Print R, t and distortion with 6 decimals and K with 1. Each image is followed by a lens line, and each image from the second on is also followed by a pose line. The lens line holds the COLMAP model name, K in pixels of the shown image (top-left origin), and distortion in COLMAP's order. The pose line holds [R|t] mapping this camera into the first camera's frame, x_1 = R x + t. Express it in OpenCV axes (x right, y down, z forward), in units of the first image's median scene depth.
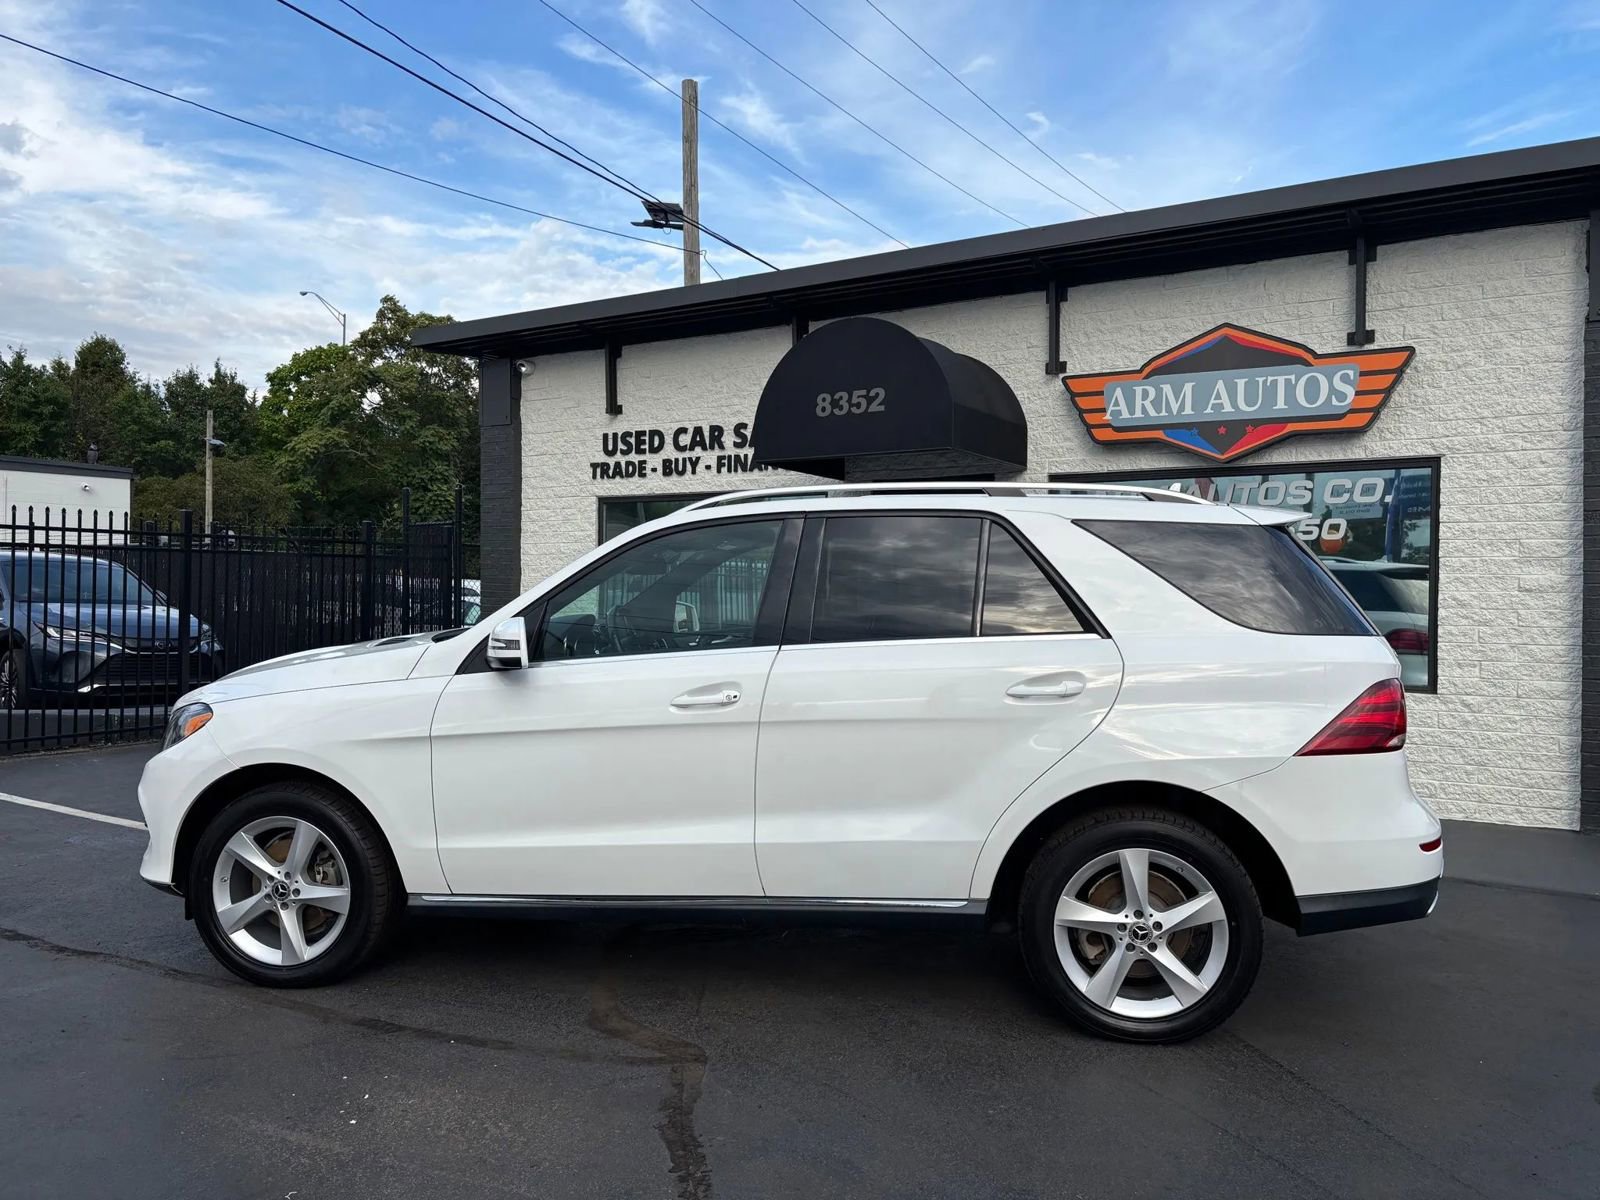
lens RADIAL K [[1212.5, 0, 819.9], [0, 1212.5, 609.9], [0, 0, 1]] dist [0.040517, -0.042306]
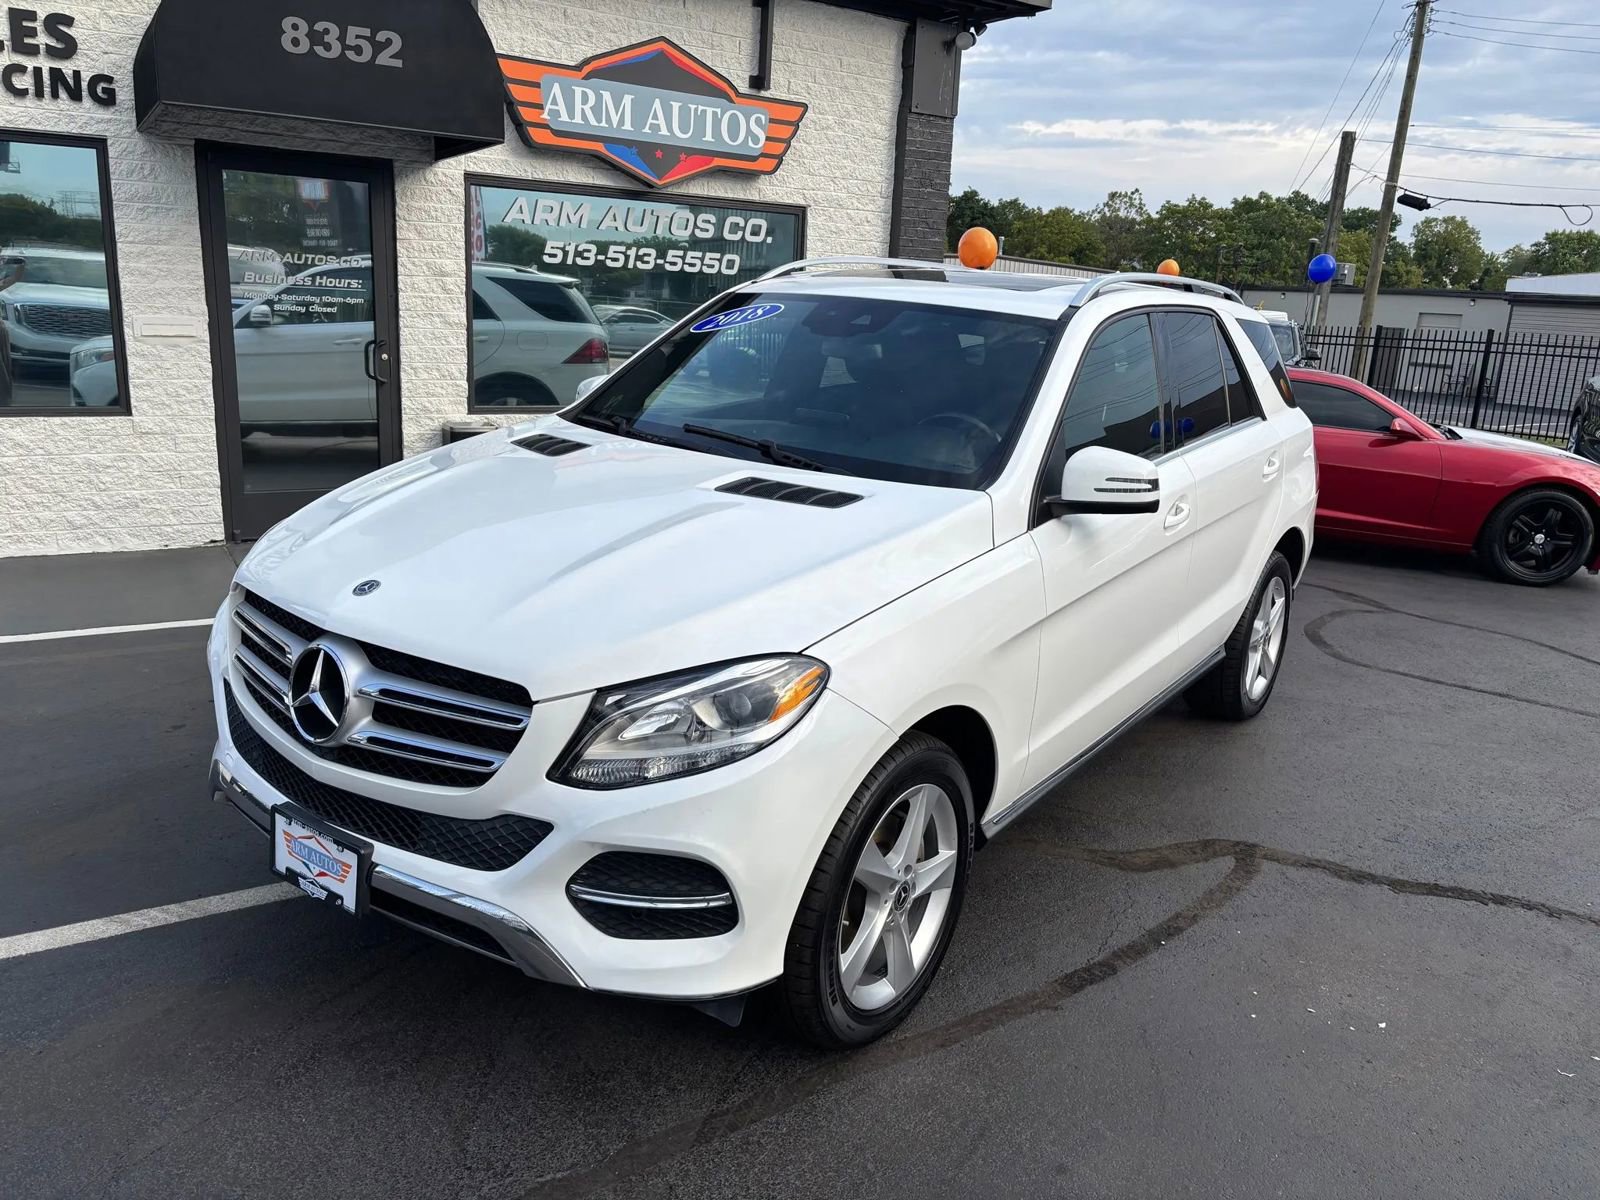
lens RADIAL K [[1212.5, 0, 815.3], [0, 1212.5, 588.0], [0, 0, 1]] dist [0.040517, -0.042306]
pose [[0.425546, -0.198542, 0.882888, -0.570675], [-0.034268, 0.971400, 0.234963, -0.043306], [-0.904288, -0.130242, 0.406571, 0.452656]]
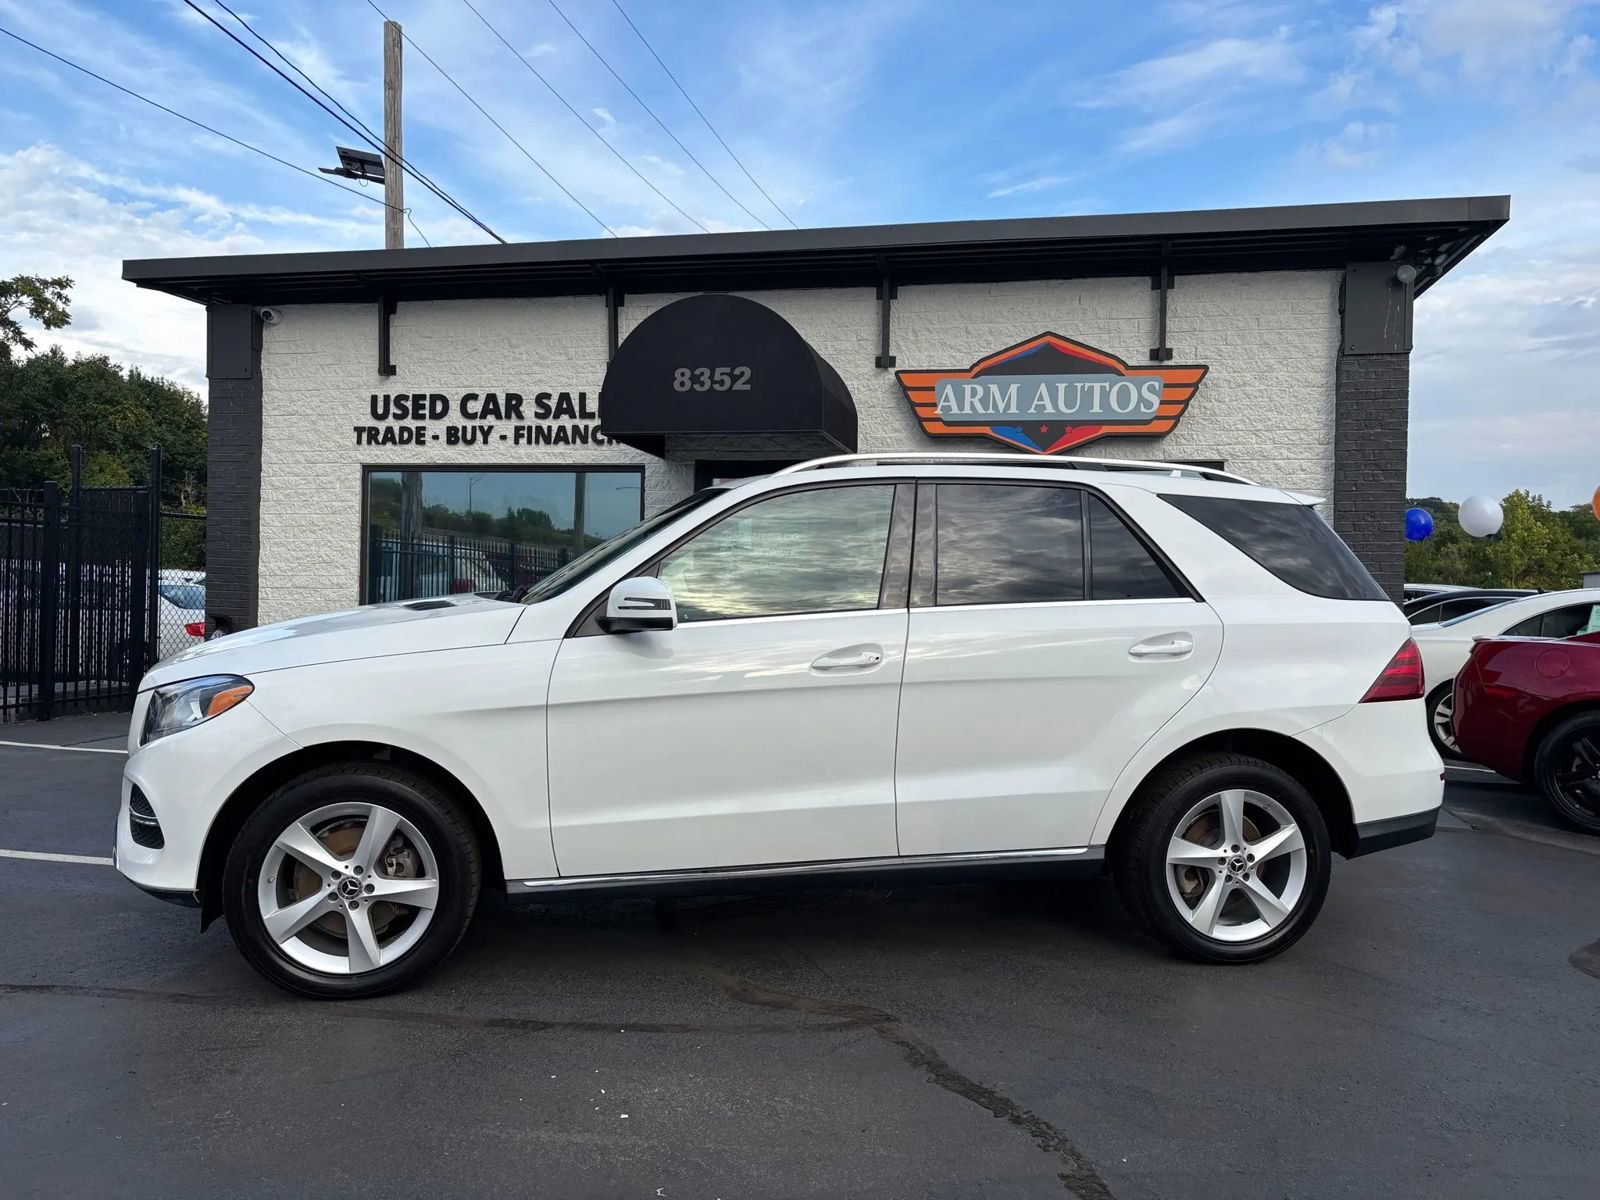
lens RADIAL K [[1212.5, 0, 805.0], [0, 1212.5, 598.3], [0, 0, 1]] dist [0.040517, -0.042306]
pose [[0.940013, 0.009520, 0.341005, -0.254391], [-0.007542, 0.999946, -0.007125, 0.015929], [-0.341055, 0.004126, 0.940034, 0.041537]]
